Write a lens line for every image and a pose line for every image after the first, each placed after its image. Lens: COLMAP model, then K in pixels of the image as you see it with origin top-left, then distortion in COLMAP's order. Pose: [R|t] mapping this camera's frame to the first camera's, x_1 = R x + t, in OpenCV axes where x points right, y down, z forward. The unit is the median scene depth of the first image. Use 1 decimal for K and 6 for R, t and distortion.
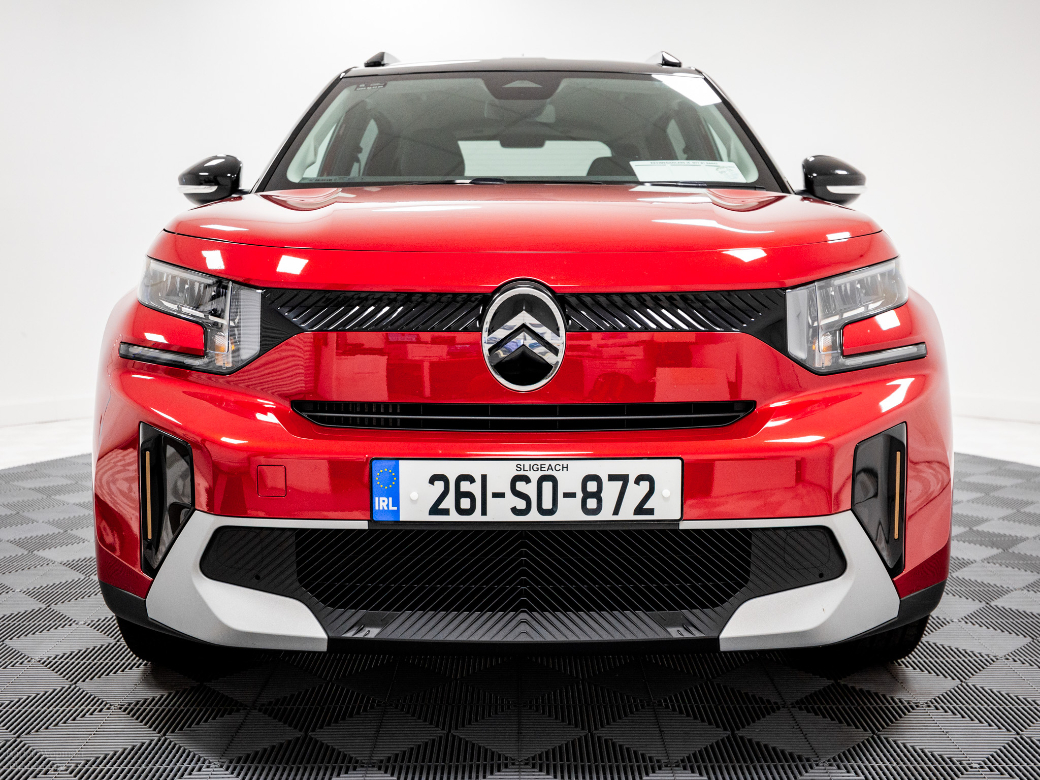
lens RADIAL K [[1114.2, 0, 520.0], [0, 1114.2, 390.0], [0, 0, 1]] dist [0.018608, 0.007234]
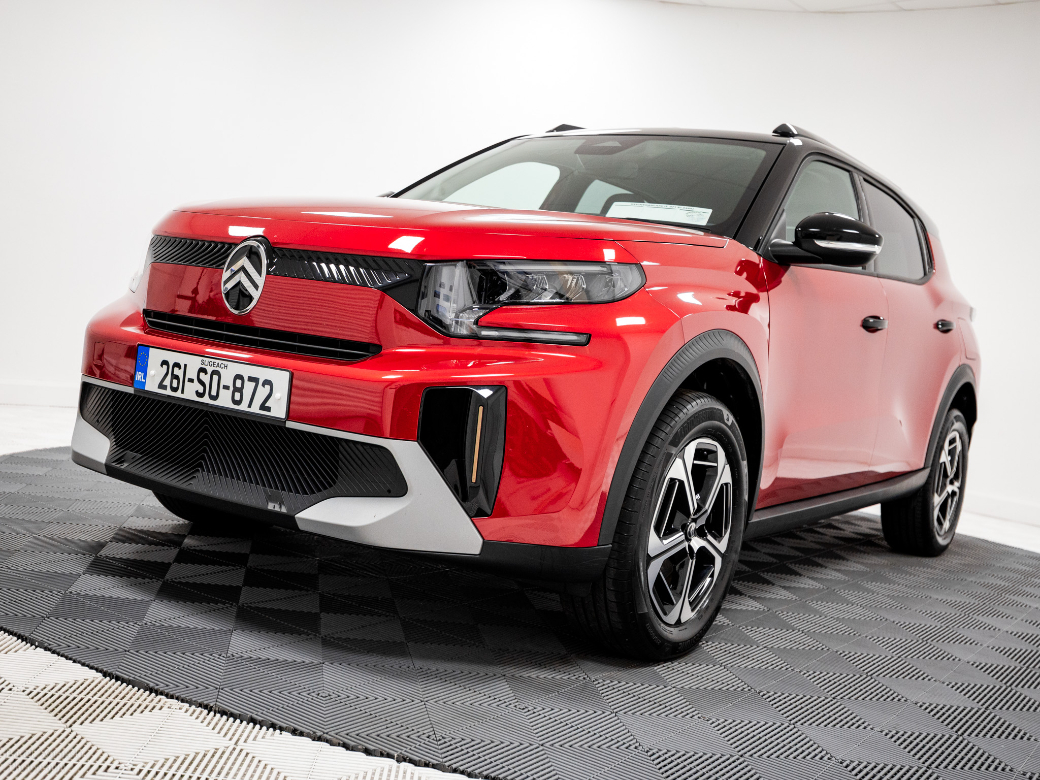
lens RADIAL K [[1114.2, 0, 520.0], [0, 1114.2, 390.0], [0, 0, 1]] dist [0.018608, 0.007234]
pose [[0.827192, 0.137979, -0.544715, 1.081496], [-0.194107, 0.979875, -0.046560, 0.091061], [0.527328, 0.144247, 0.837328, 0.049875]]
